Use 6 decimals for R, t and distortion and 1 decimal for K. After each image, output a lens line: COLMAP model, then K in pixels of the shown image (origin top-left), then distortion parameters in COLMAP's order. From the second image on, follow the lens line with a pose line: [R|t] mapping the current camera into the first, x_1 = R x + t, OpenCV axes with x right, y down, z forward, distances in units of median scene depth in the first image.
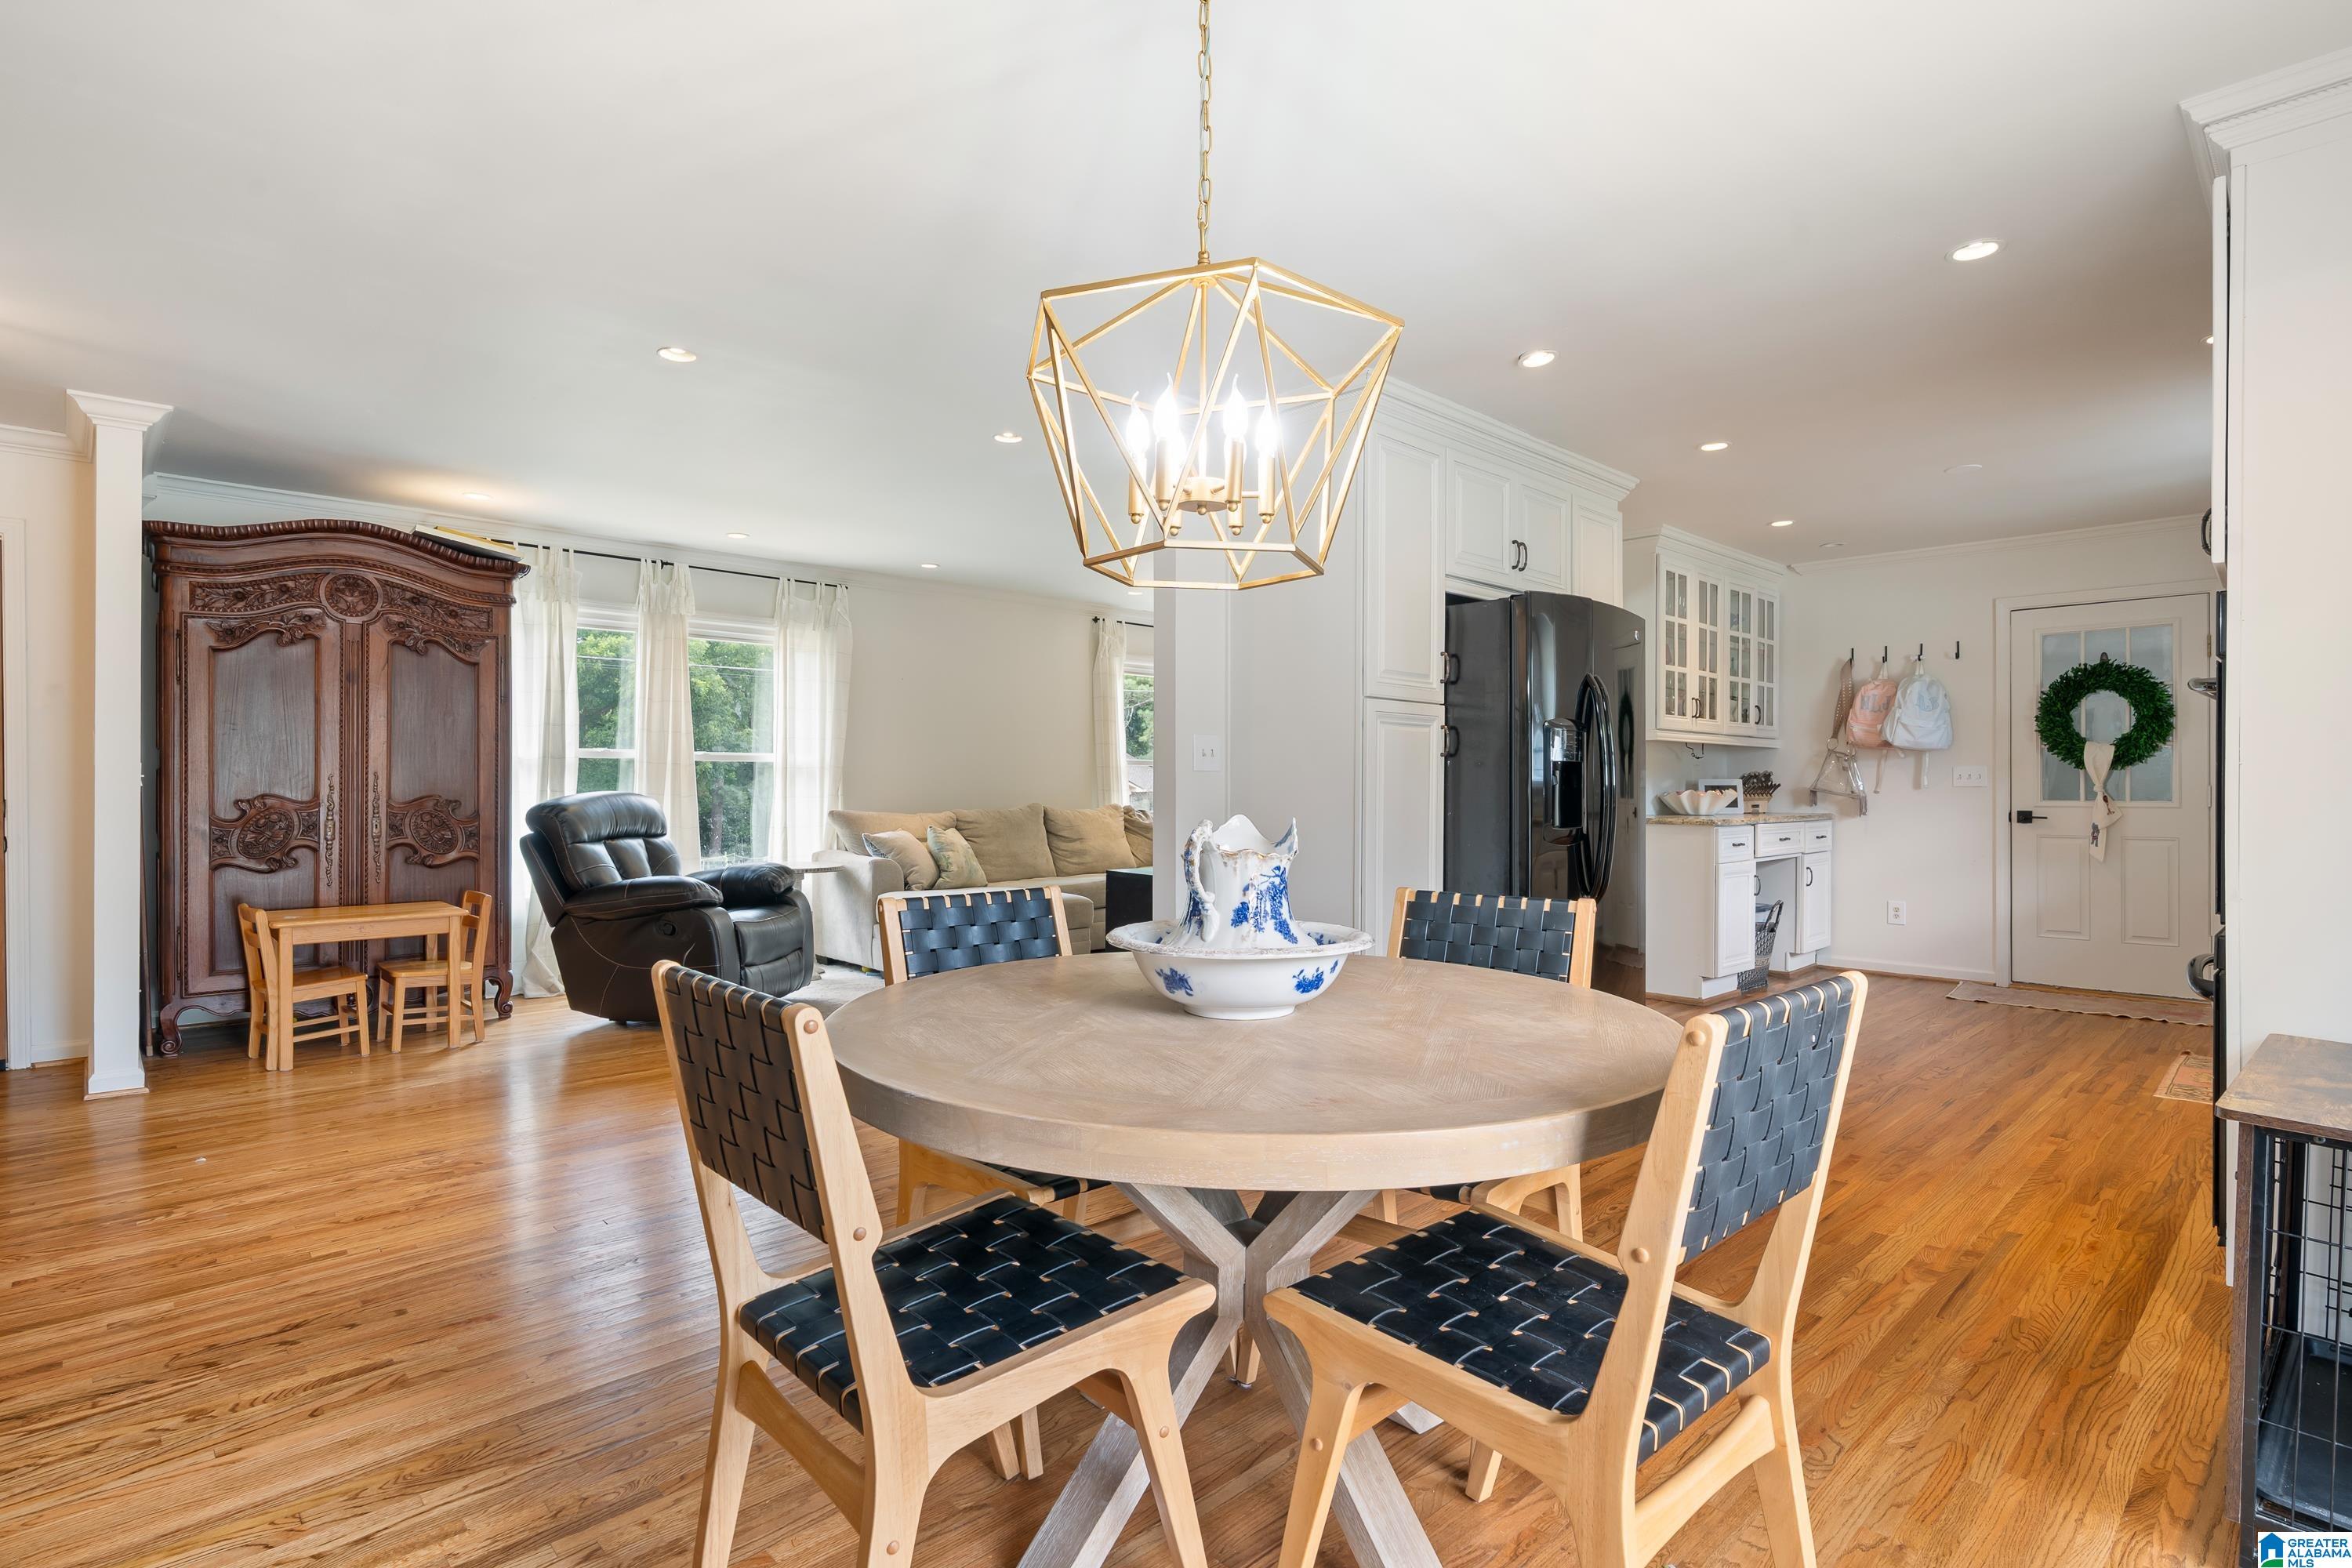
lens RADIAL K [[1153.9, 0, 1173.7], [0, 1153.9, 780.2], [0, 0, 1]] dist [-0.002684, 0.000715]
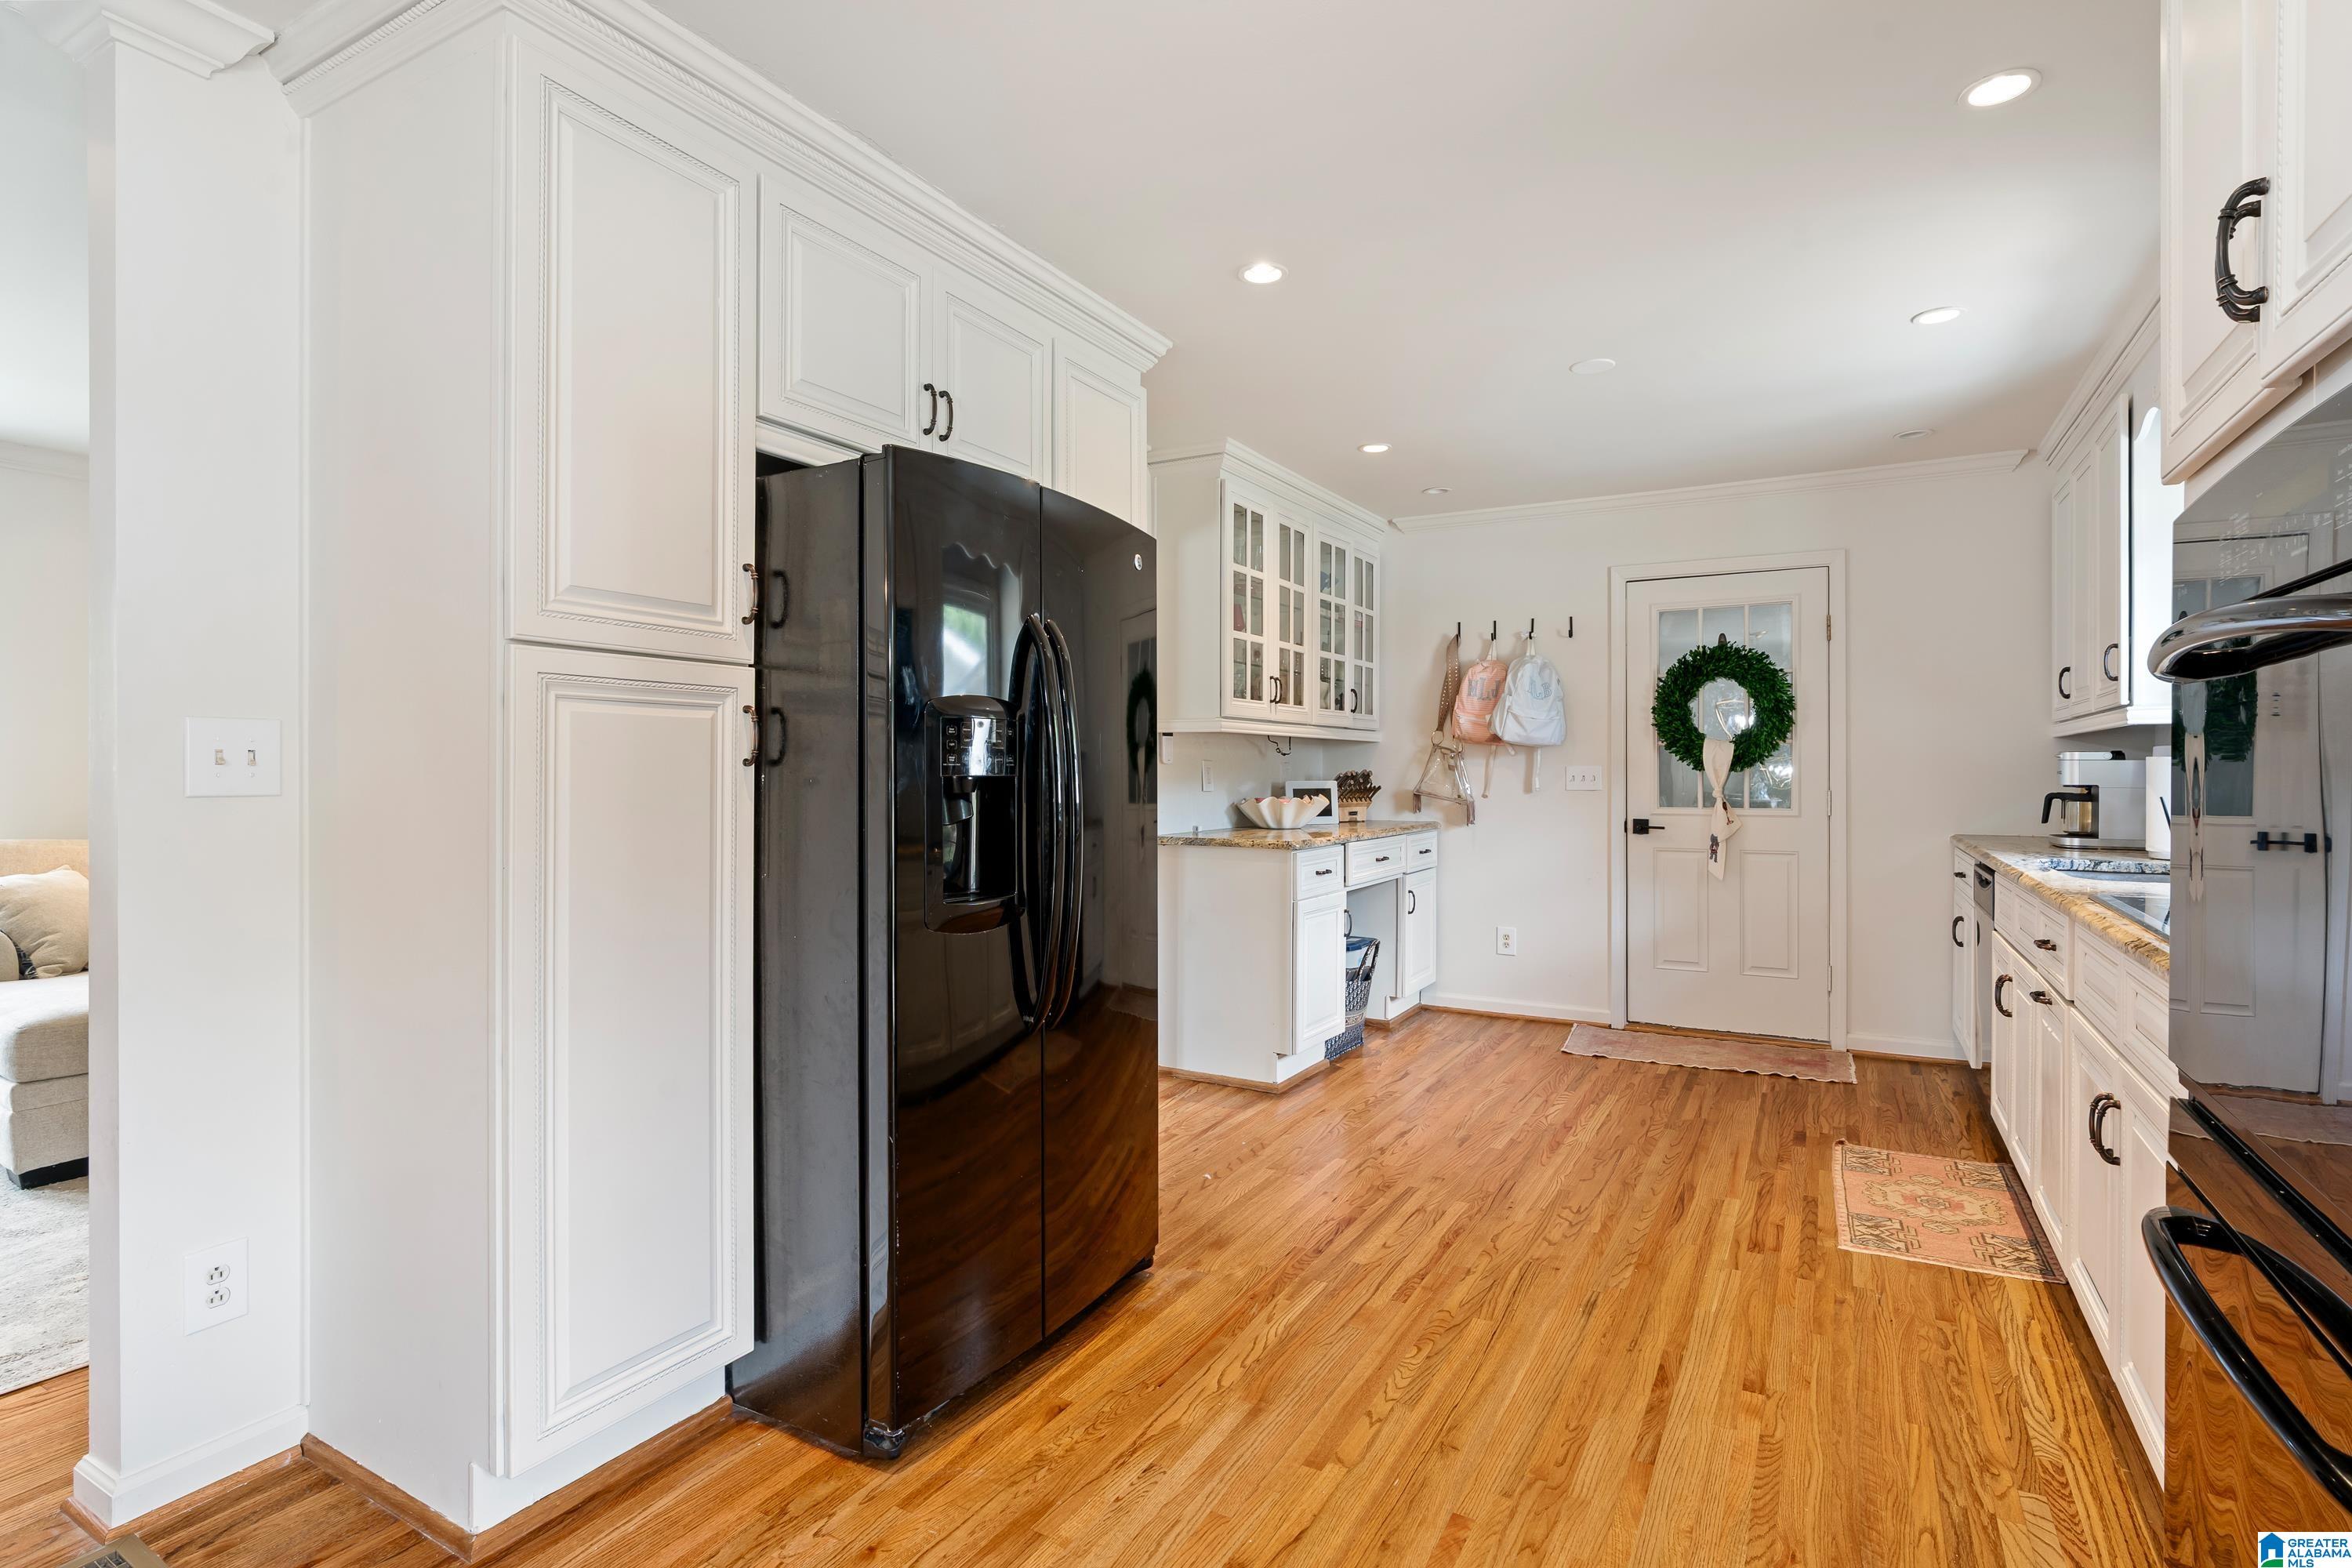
lens RADIAL K [[1156.0, 0, 1160.0], [0, 1156.0, 758.3], [0, 0, 1]] dist [-0.004725, -0.000430]
pose [[0.961836, 0.002121, 0.273618, 0.169358], [-0.000738, 0.999986, -0.005159, -0.013477], [-0.273625, 0.004760, 0.961825, 0.284501]]
